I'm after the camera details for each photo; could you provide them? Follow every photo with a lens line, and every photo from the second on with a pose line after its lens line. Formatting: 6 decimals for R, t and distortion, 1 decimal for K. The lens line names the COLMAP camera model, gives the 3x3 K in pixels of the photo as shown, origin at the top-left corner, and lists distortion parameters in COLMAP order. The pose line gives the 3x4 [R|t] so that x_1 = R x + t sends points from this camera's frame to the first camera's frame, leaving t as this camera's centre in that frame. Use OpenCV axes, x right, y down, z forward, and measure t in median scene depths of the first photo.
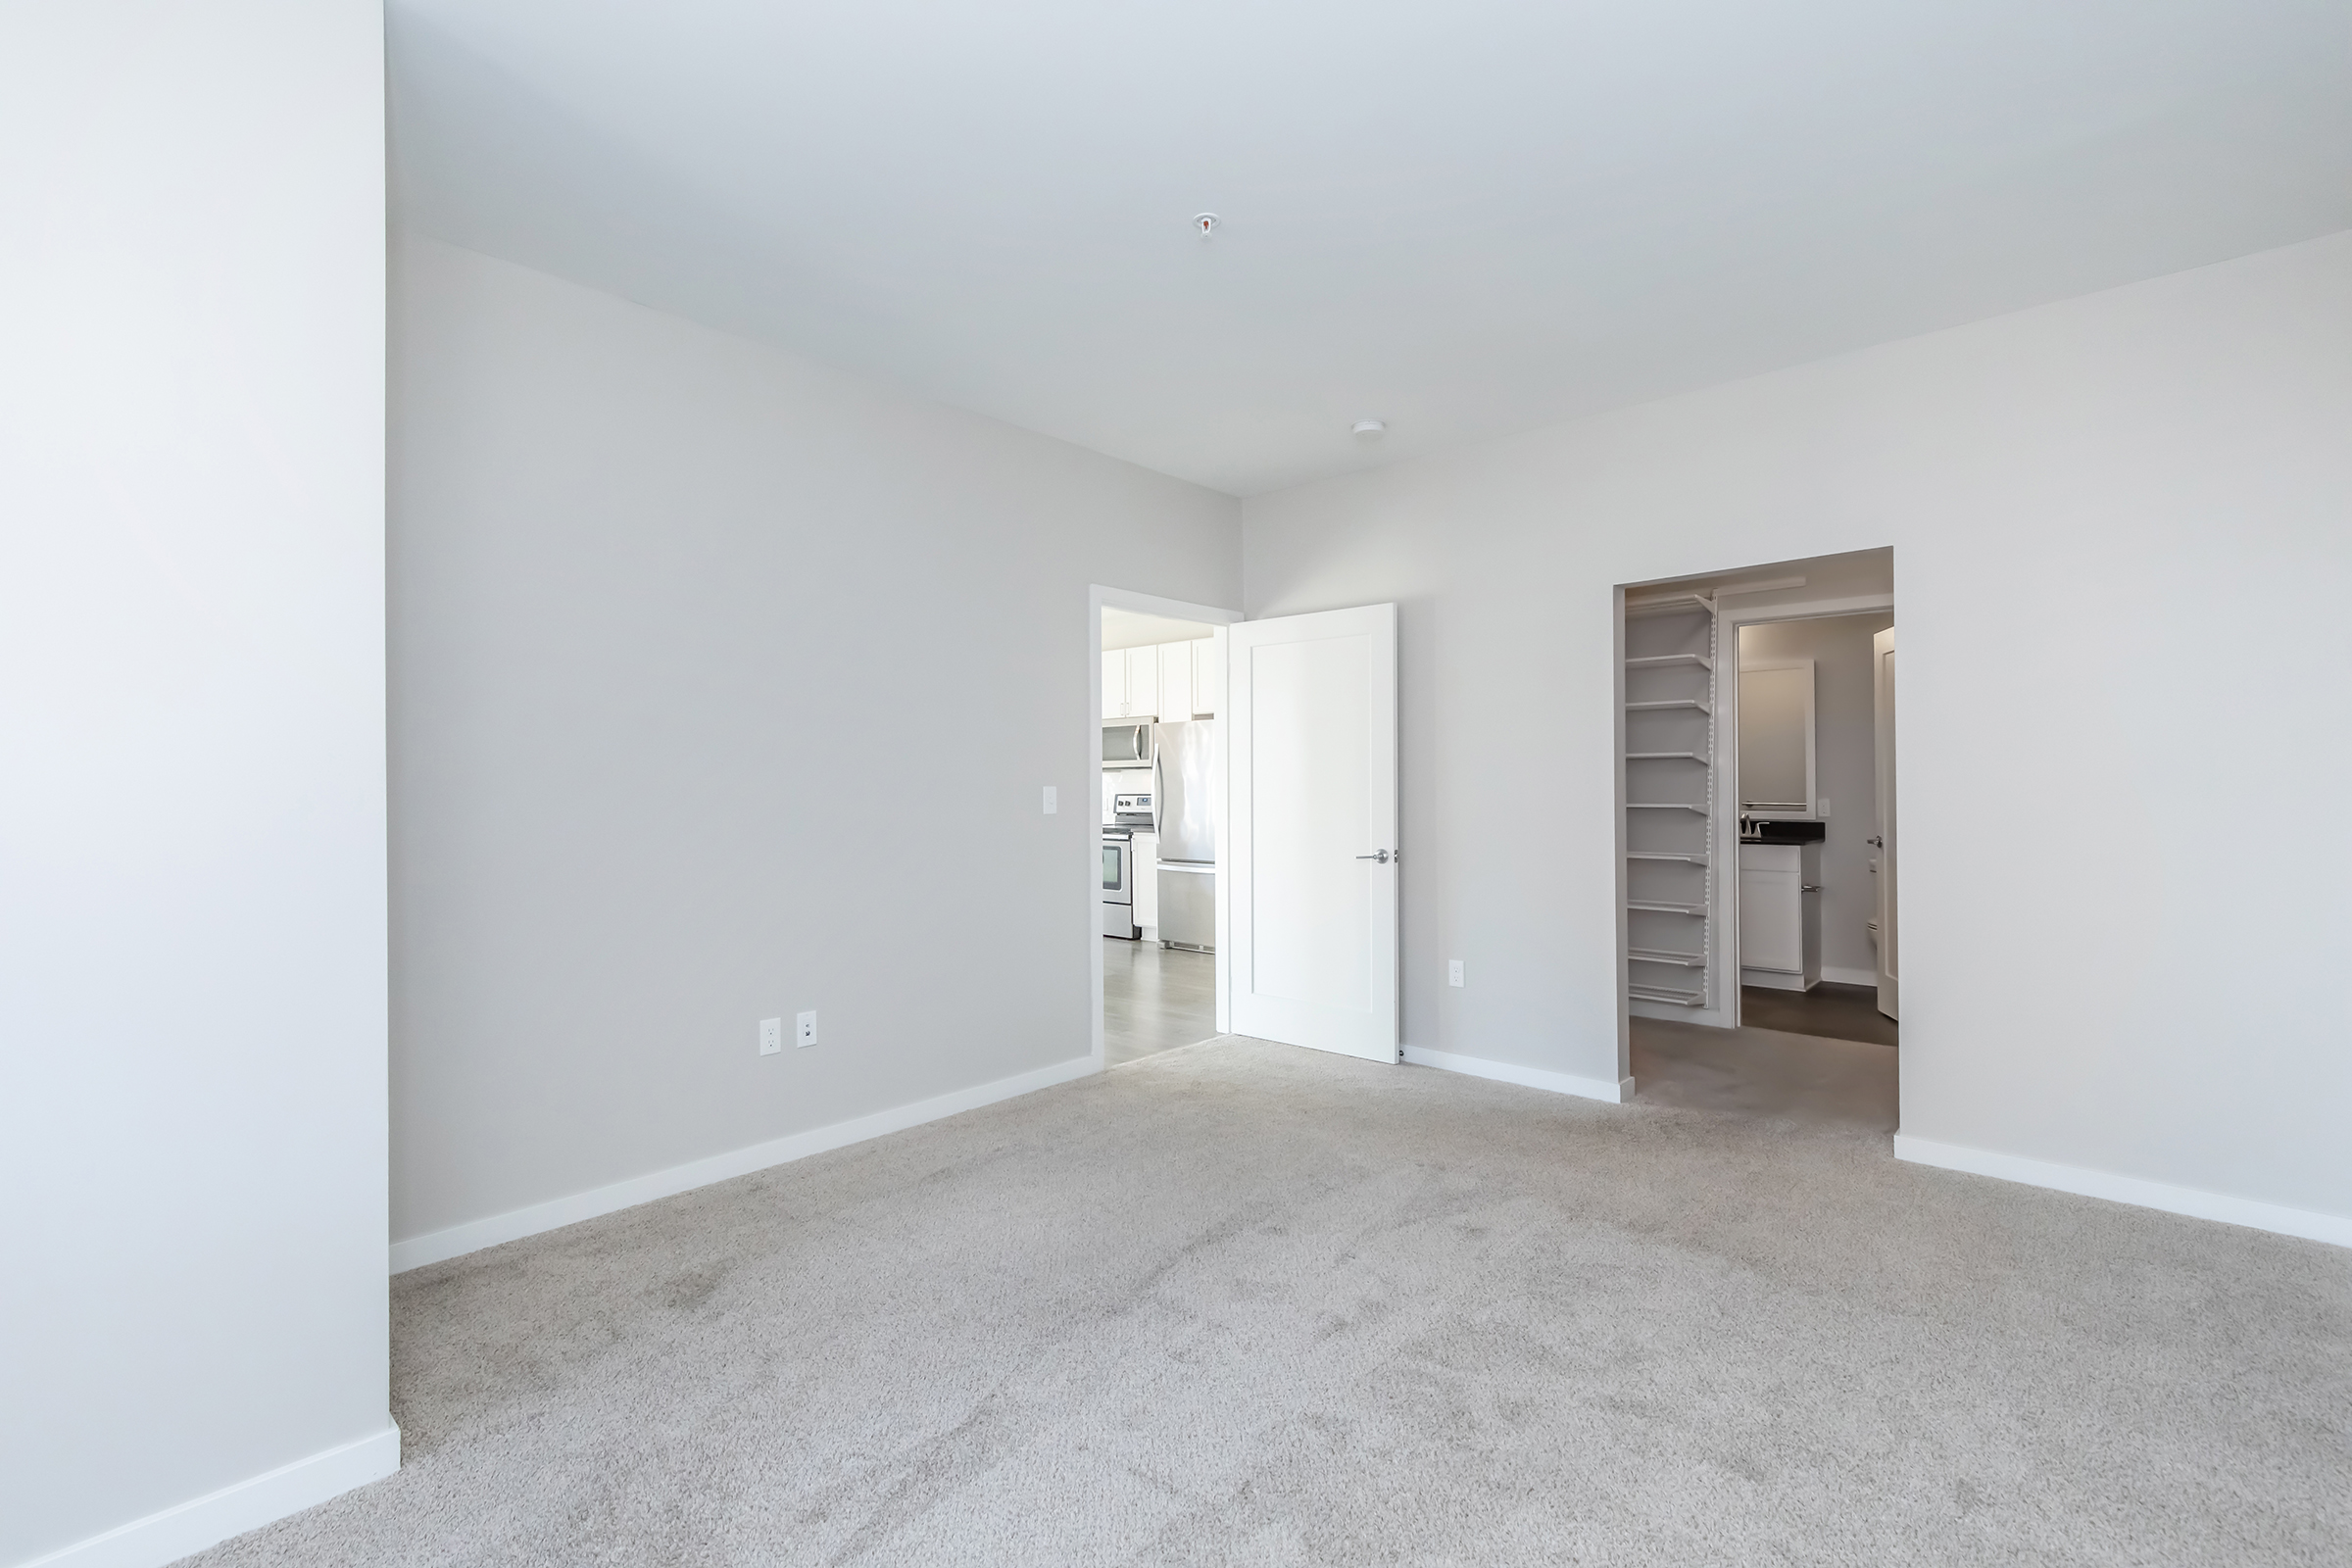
lens RADIAL K [[1062.7, 0, 1176.9], [0, 1062.7, 786.1], [0, 0, 1]] dist [-0.000626, 0.000411]
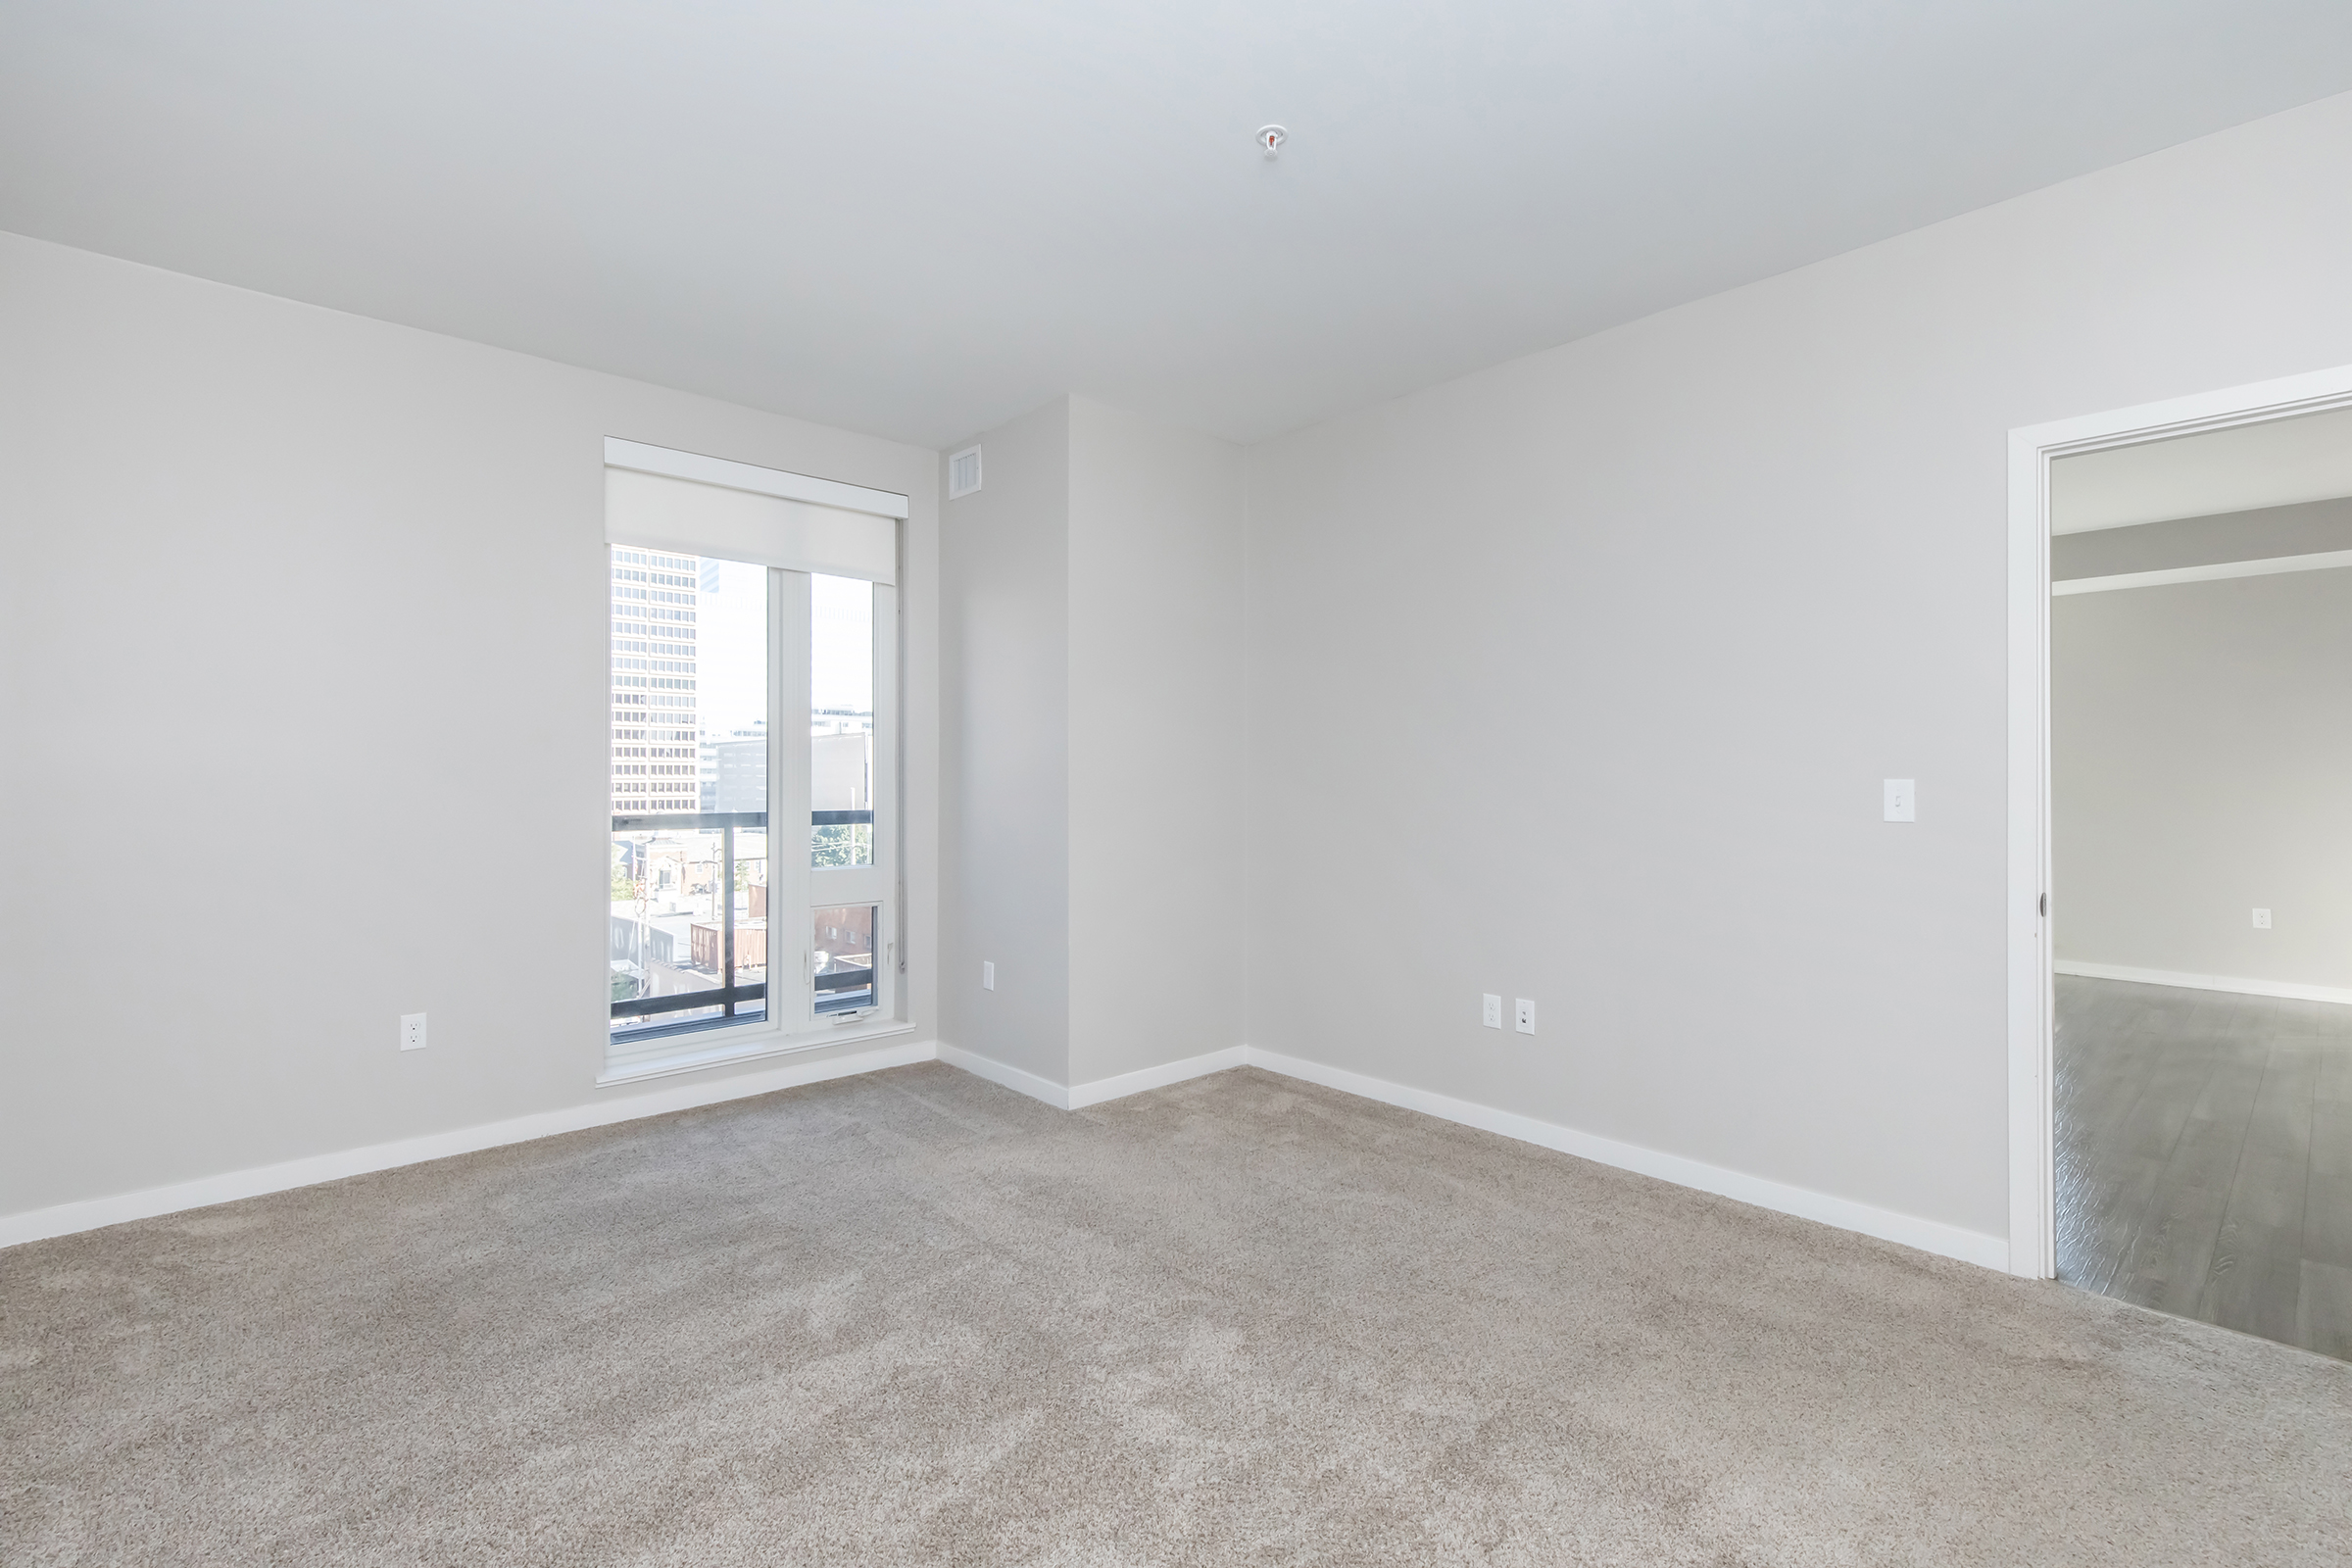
lens RADIAL K [[1062.7, 0, 1177.3], [0, 1062.7, 780.2], [0, 0, 1]] dist [-0.000626, 0.000411]
pose [[-0.116558, 0.003428, -0.993178, 0.600621], [0.003939, 0.999988, 0.002989, -0.002278], [0.993176, -0.003564, -0.116570, 0.672416]]
